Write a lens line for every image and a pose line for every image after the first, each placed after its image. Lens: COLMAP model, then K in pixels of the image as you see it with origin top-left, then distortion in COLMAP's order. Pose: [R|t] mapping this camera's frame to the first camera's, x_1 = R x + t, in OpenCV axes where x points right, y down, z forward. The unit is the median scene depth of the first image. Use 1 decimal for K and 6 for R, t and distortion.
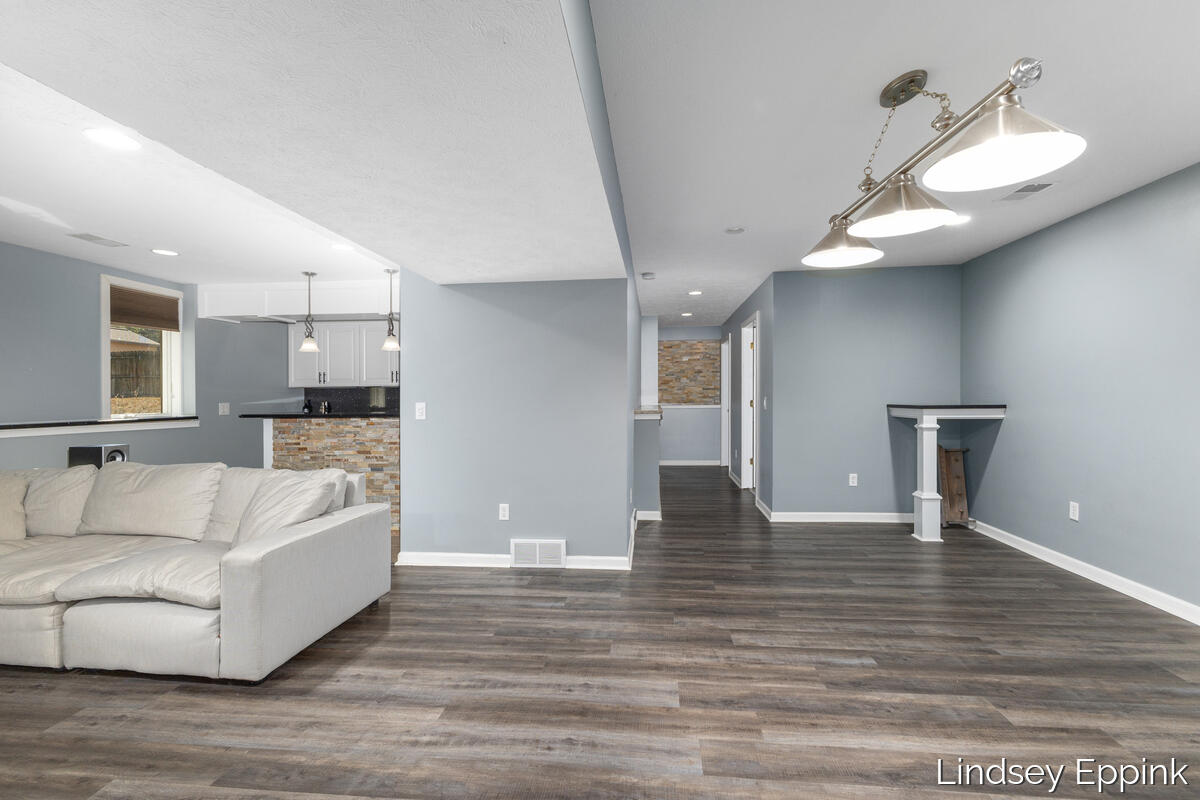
lens RADIAL K [[520.7, 0, 600.0], [0, 520.7, 400.0], [0, 0, 1]] dist [0.027778, -0.000199]
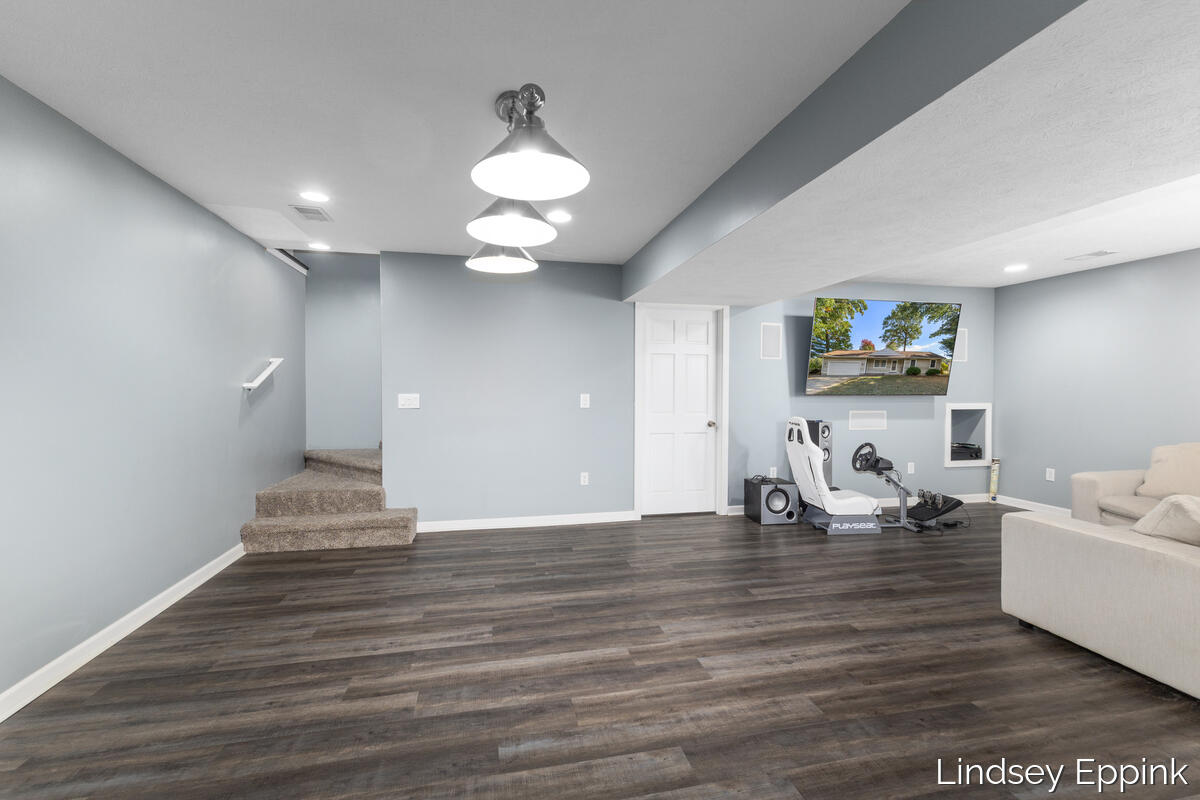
lens RADIAL K [[515.4, 0, 600.6], [0, 515.4, 390.1], [0, 0, 1]] dist [0.000790, -0.000059]
pose [[-0.948620, 0.009371, -0.316277, 0.636032], [0.005141, 0.999886, 0.014208, -0.023257], [0.316375, 0.011853, -0.948560, 1.802113]]
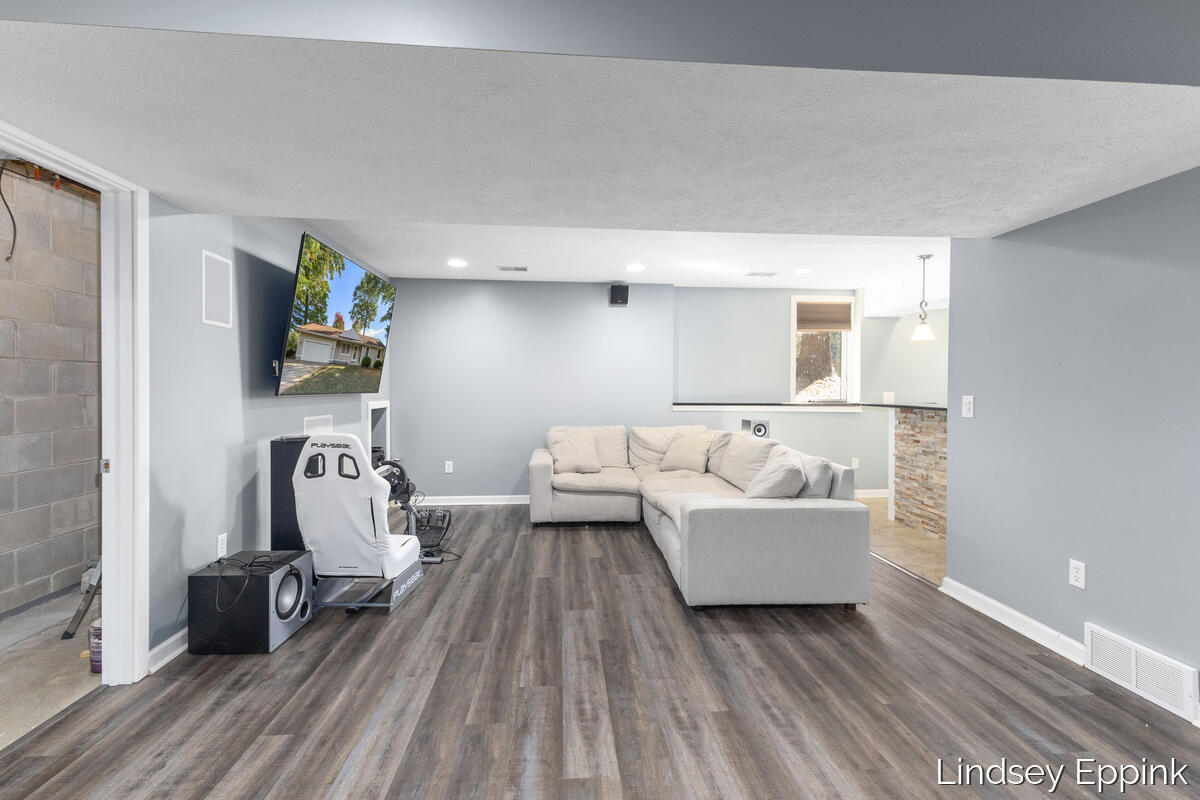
lens RADIAL K [[515.4, 0, 600.6], [0, 515.4, 390.1], [0, 0, 1]] dist [0.000790, -0.000059]
pose [[0.186430, 0.016627, -0.982328, 0.518400], [-0.017373, 0.999756, 0.013625, -0.006453], [0.982315, 0.014526, 0.186674, 0.531067]]
